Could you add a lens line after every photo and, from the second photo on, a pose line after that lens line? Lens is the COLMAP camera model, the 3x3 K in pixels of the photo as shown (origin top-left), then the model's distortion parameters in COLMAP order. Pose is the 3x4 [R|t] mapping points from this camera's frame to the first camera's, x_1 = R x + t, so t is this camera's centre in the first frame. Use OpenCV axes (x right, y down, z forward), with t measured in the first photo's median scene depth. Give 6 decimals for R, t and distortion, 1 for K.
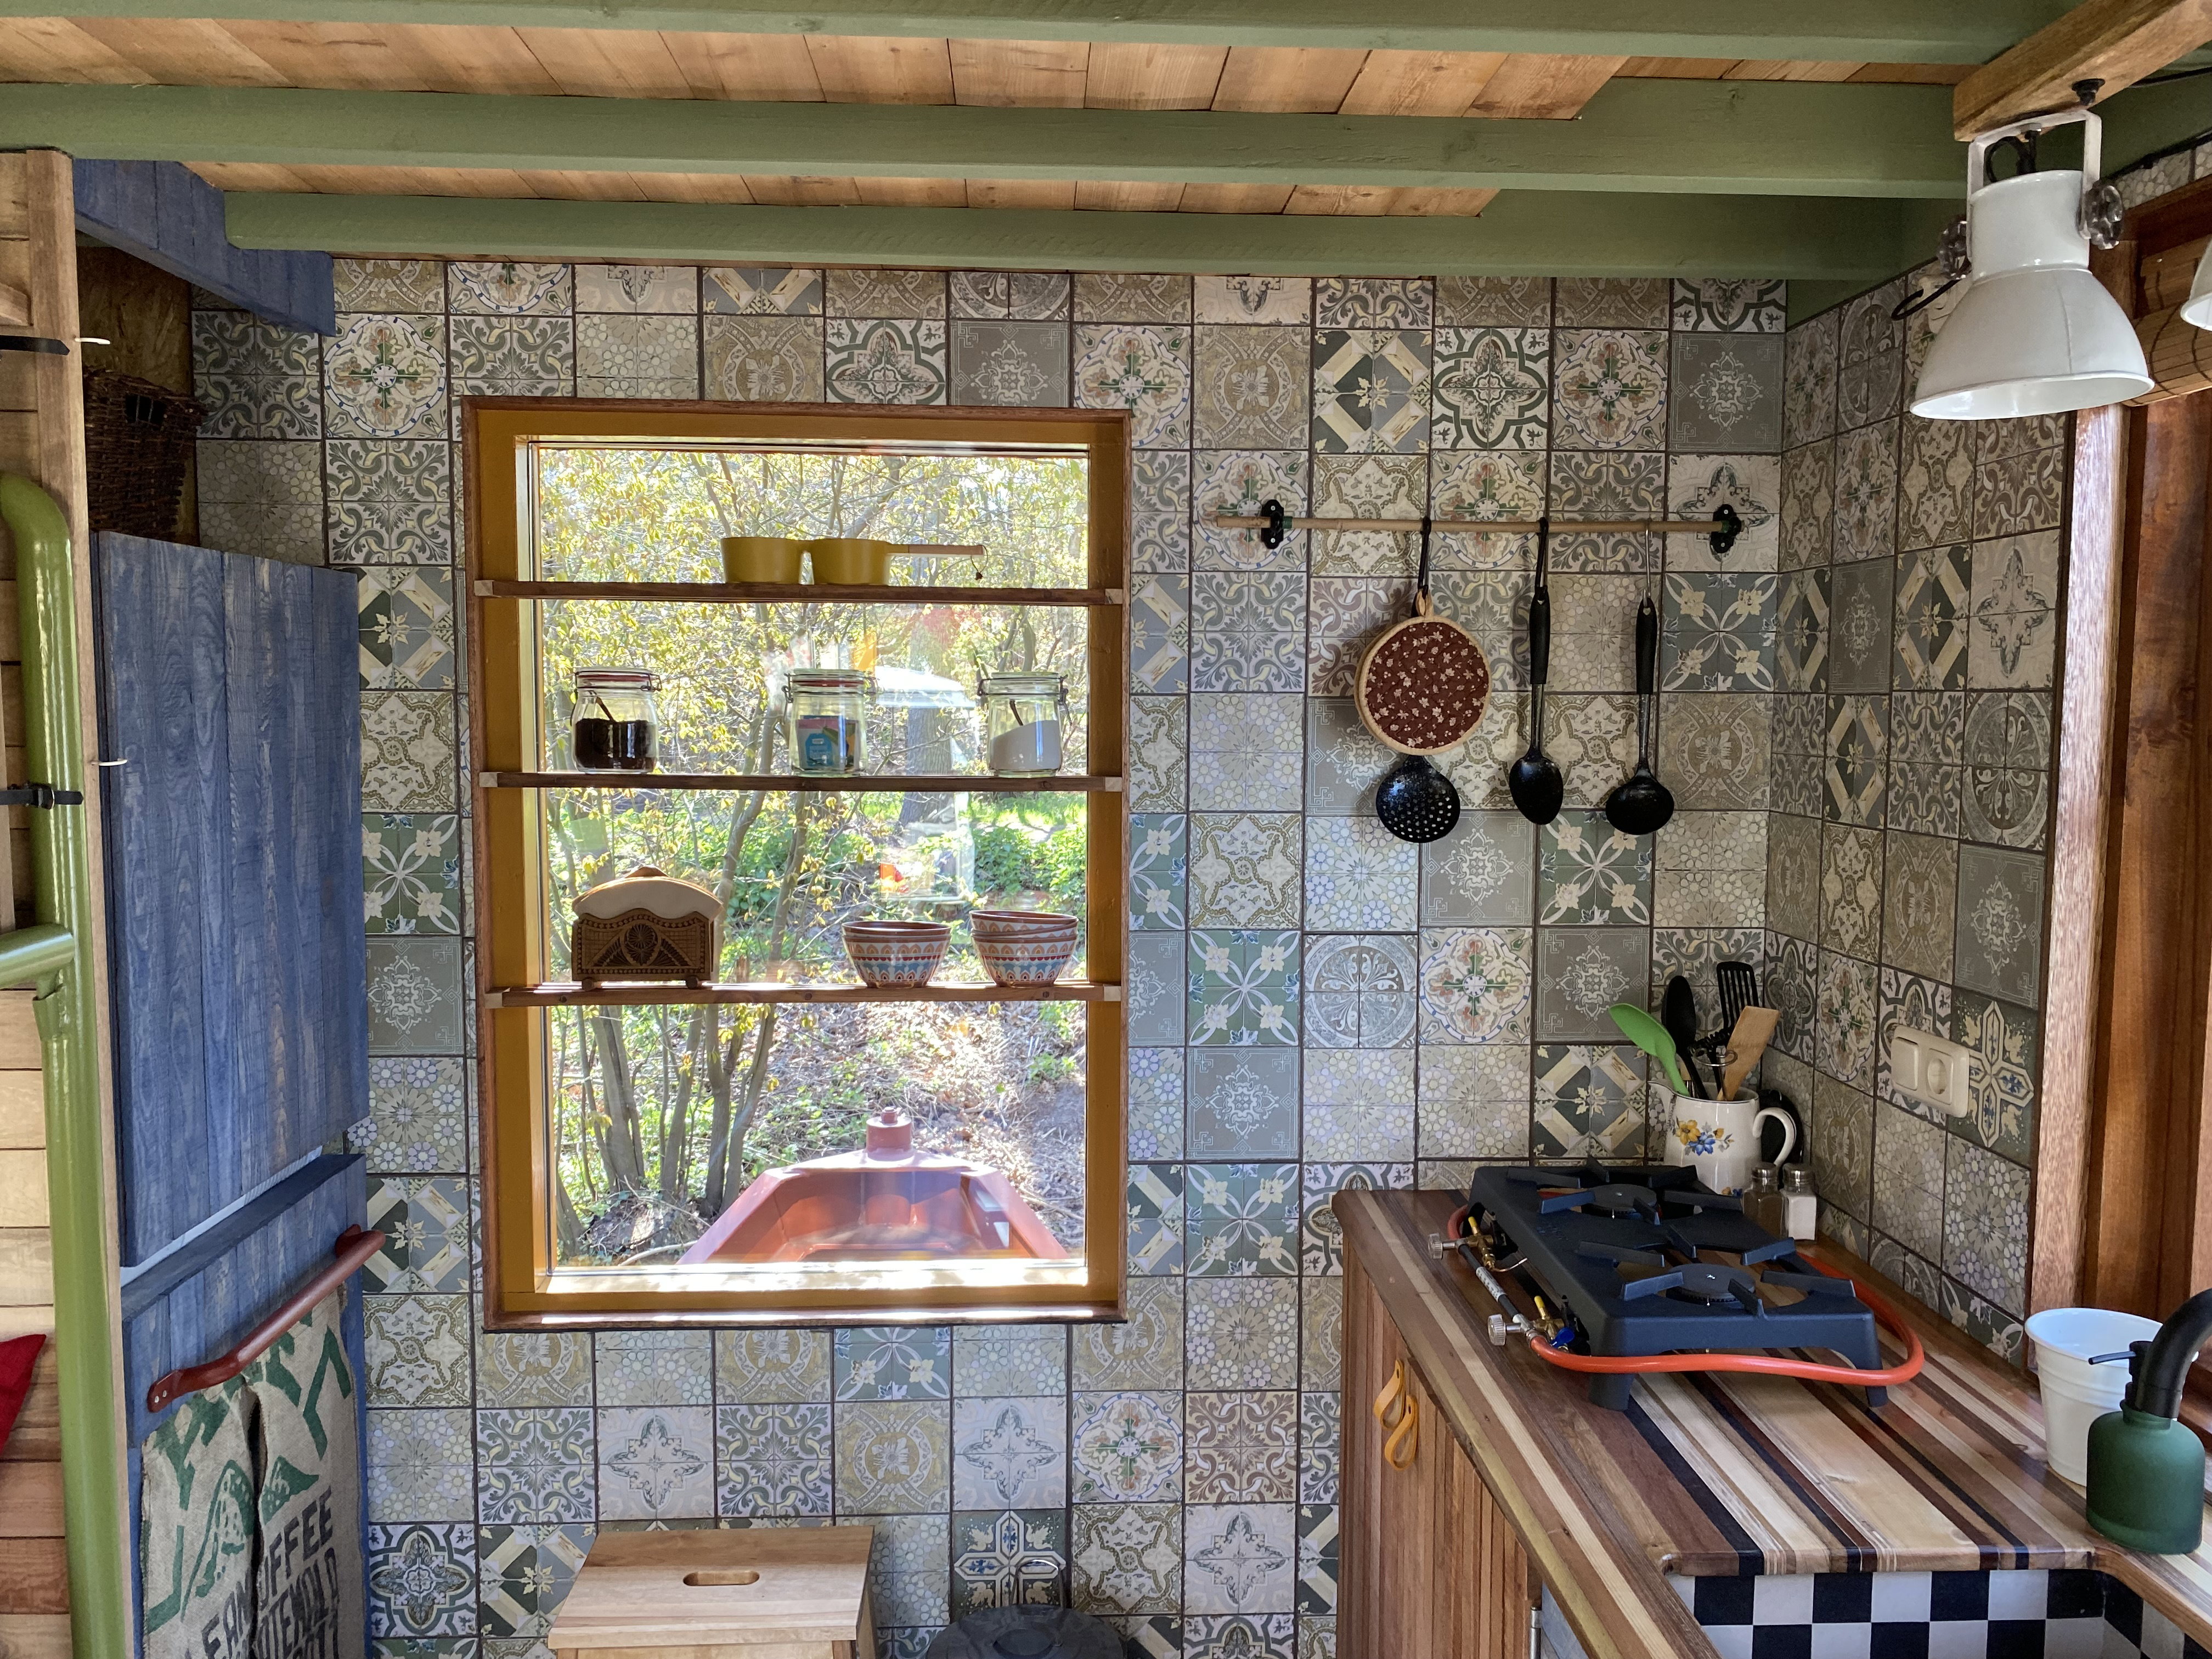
lens RADIAL K [[1682.3, 0, 1120.7], [0, 1682.3, 824.7], [0, 0, 1]] dist [0.031678, -0.045505]
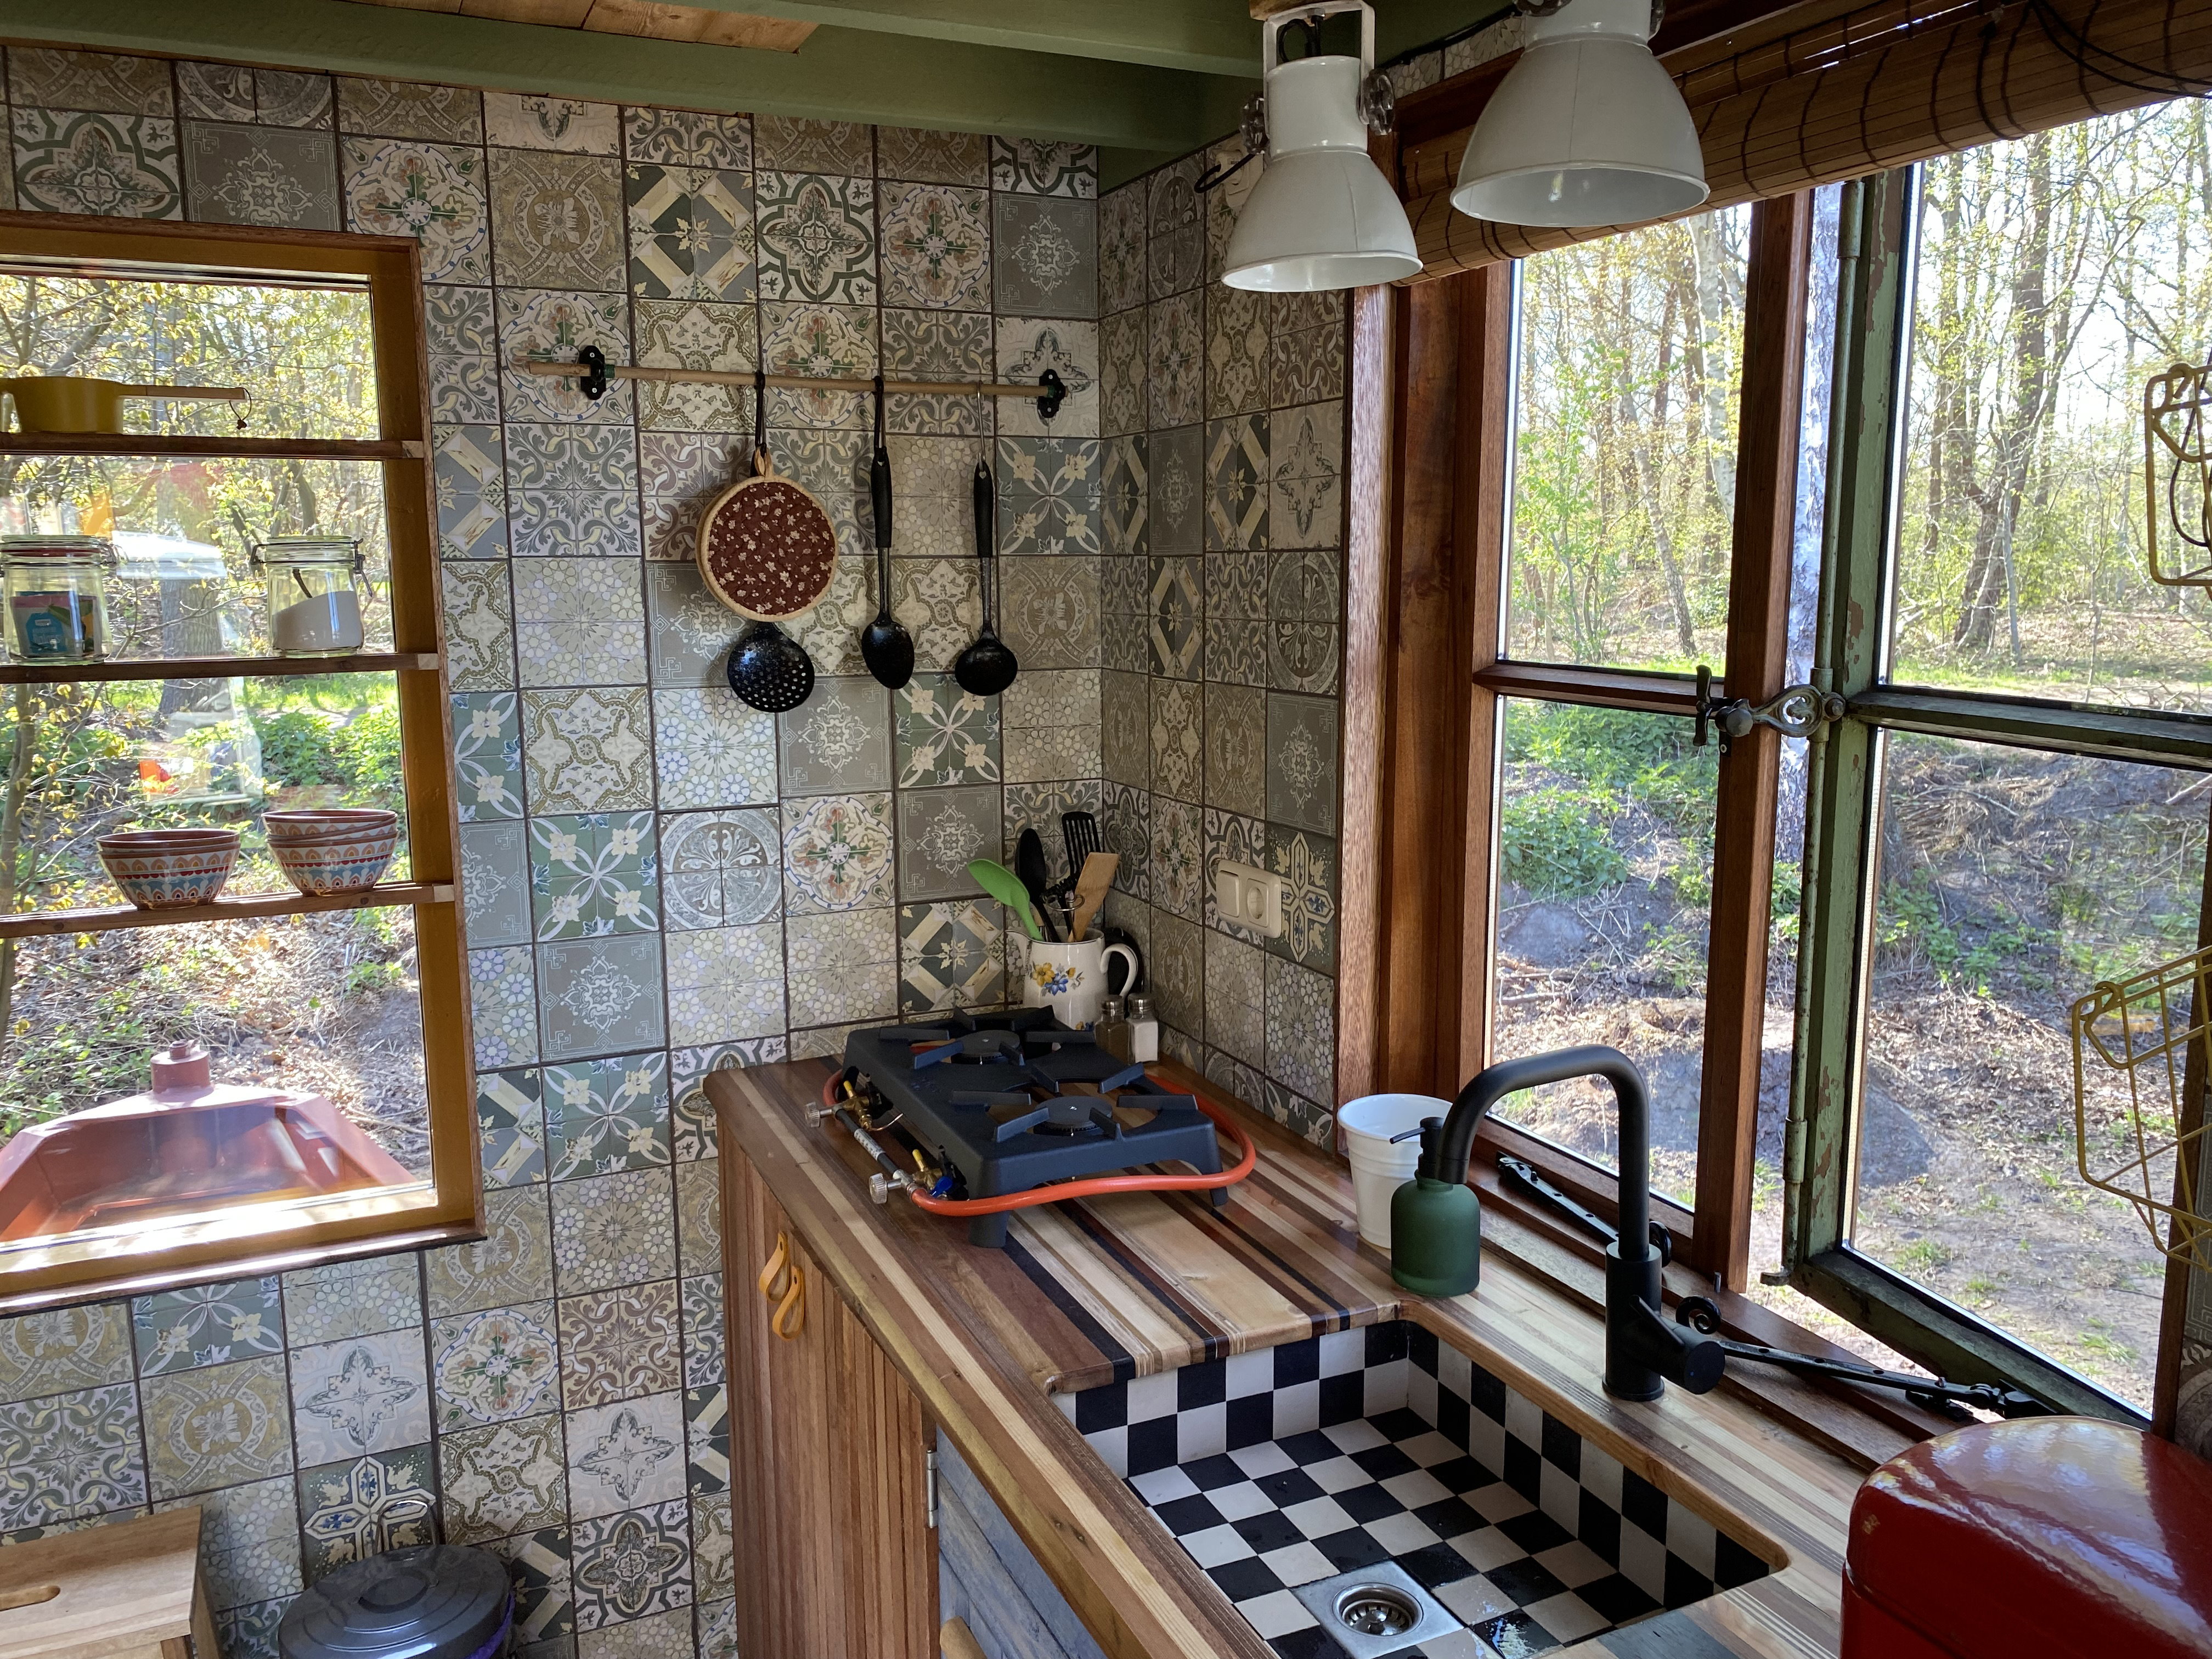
lens RADIAL K [[1682.3, 0, 1106.3], [0, 1682.3, 821.8], [0, 0, 1]] dist [0.031678, -0.045505]
pose [[0.928366, -0.069065, 0.365195, -0.003689], [0.040361, 0.995506, 0.085665, -0.001696], [-0.369470, -0.064788, 0.926981, 0.018883]]
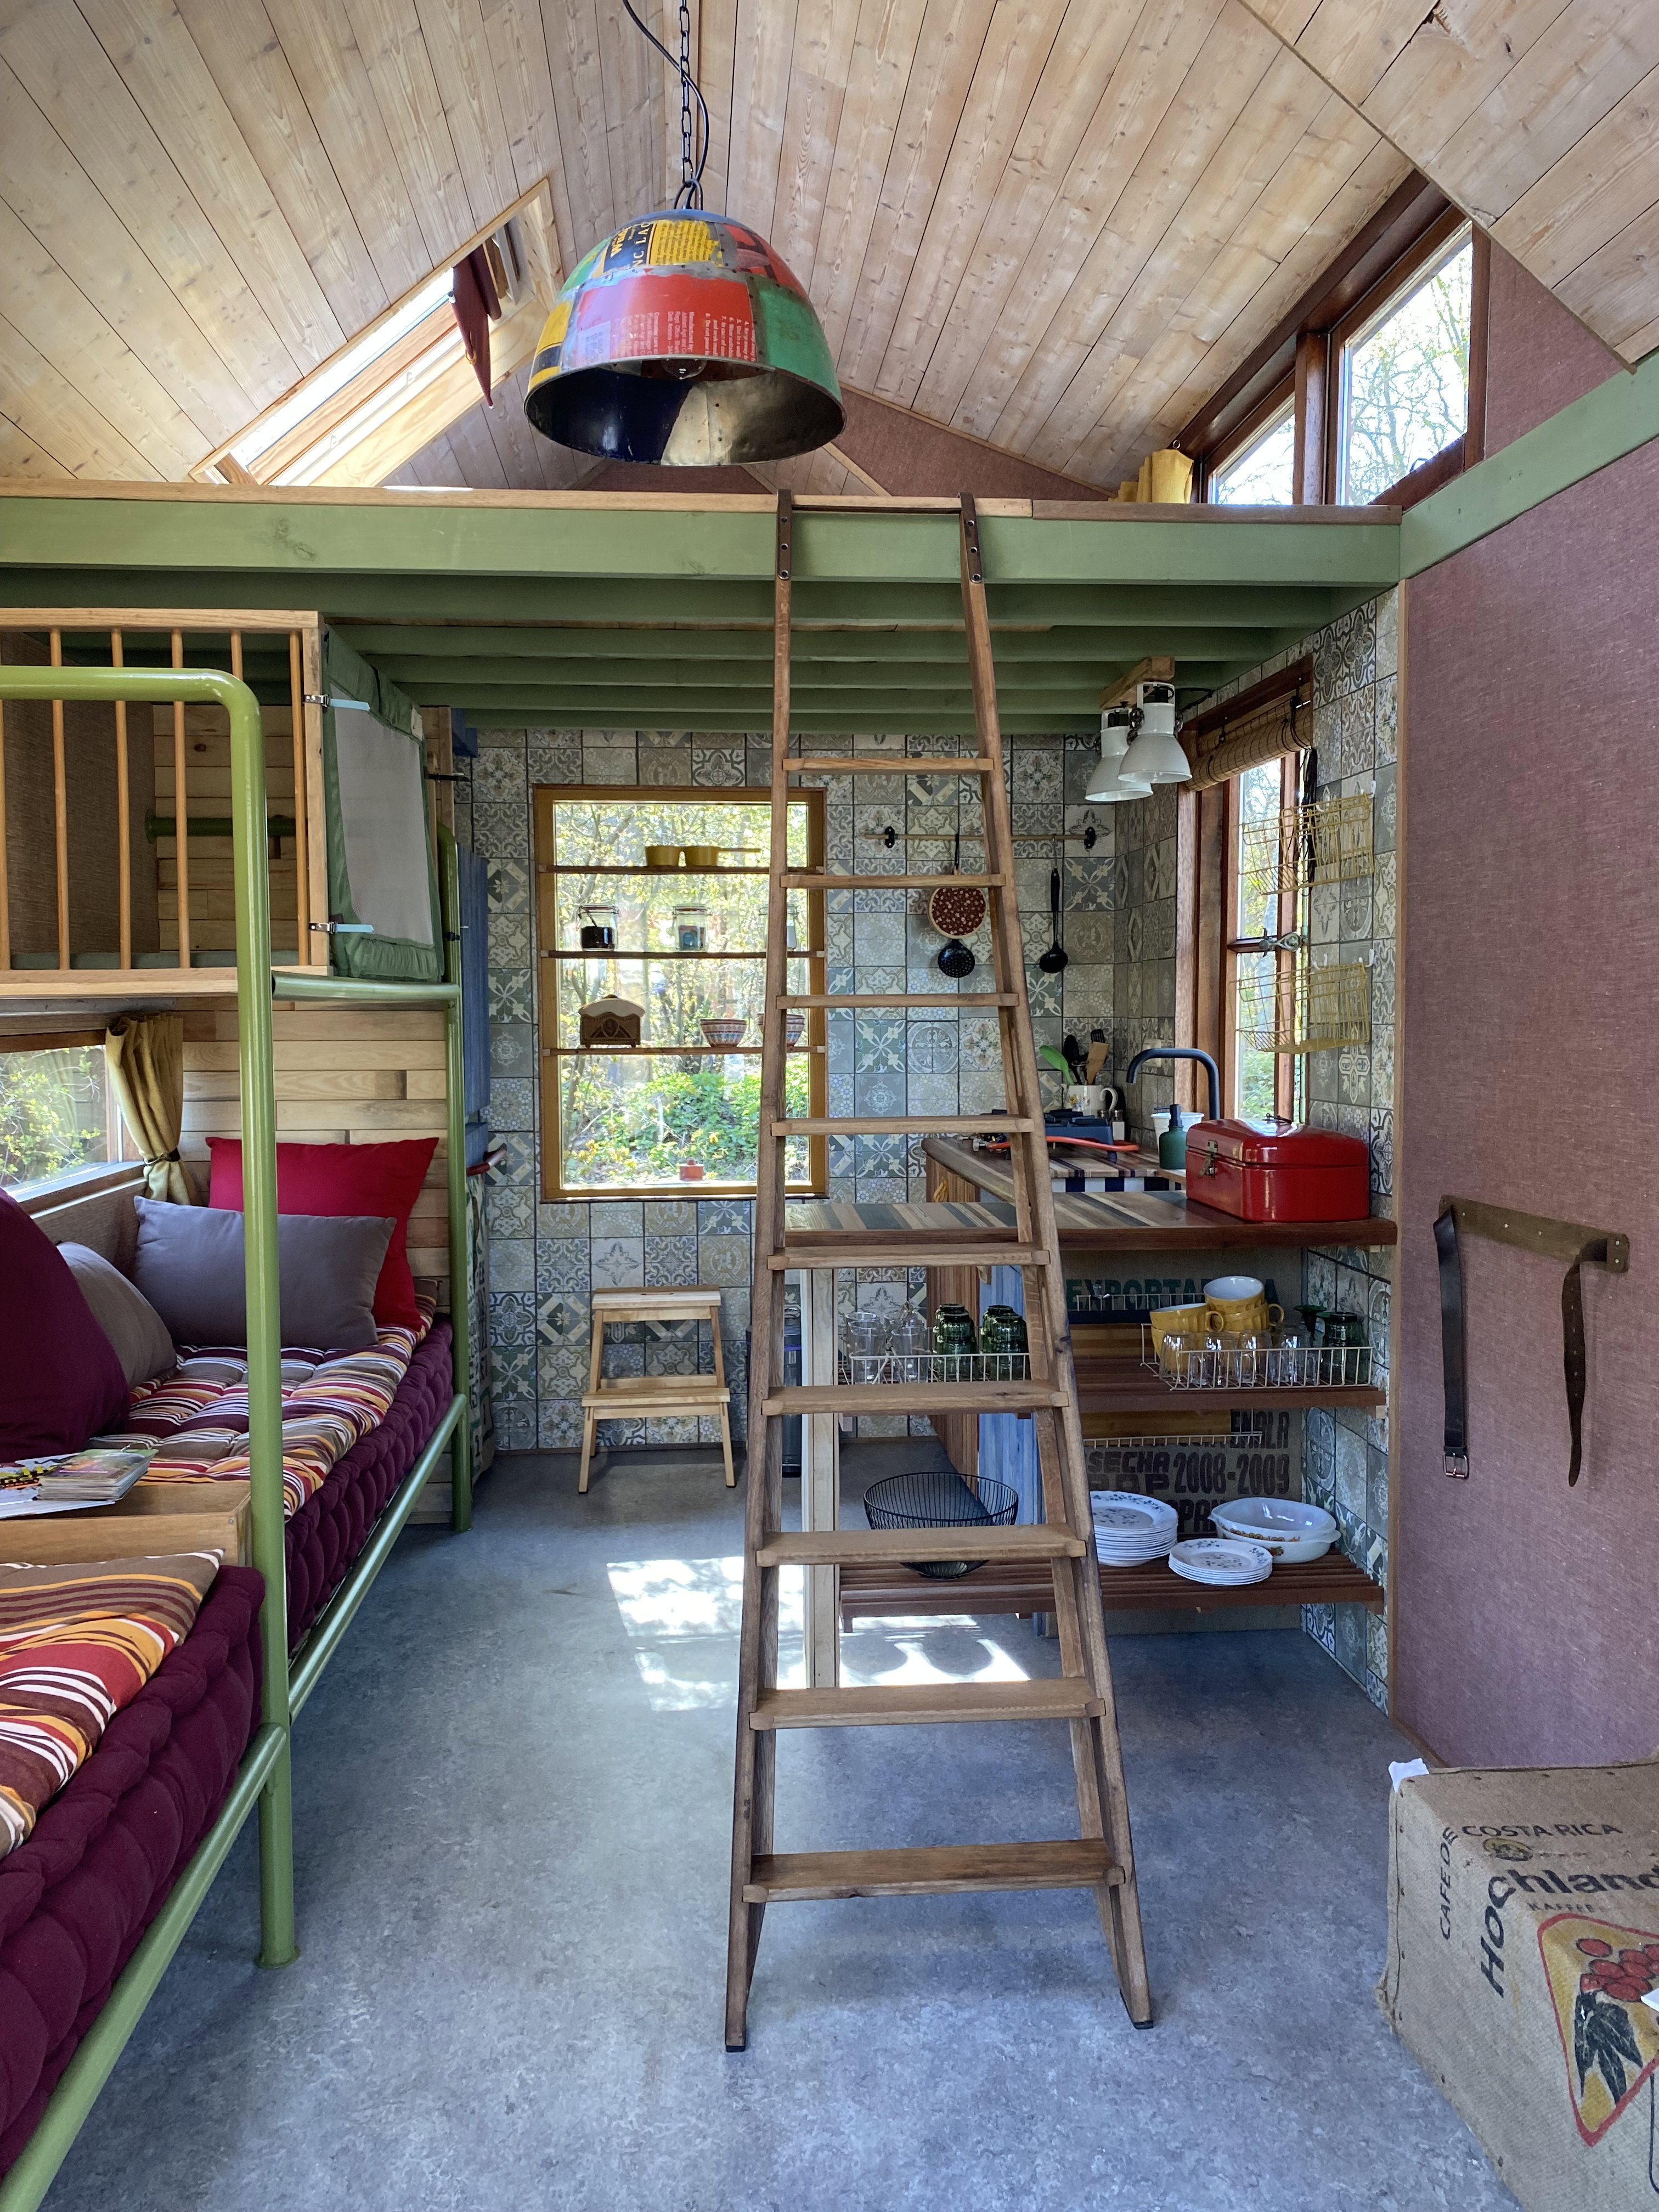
lens RADIAL K [[1682.3, 0, 831.5], [0, 1682.3, 1109.2], [0, 0, 1]] dist [0.031678, -0.045505]
pose [[0.999340, -0.013335, 0.033784, -0.068907], [0.013920, 0.999756, -0.017140, 0.224165], [-0.033547, 0.017598, 0.999282, -1.250168]]
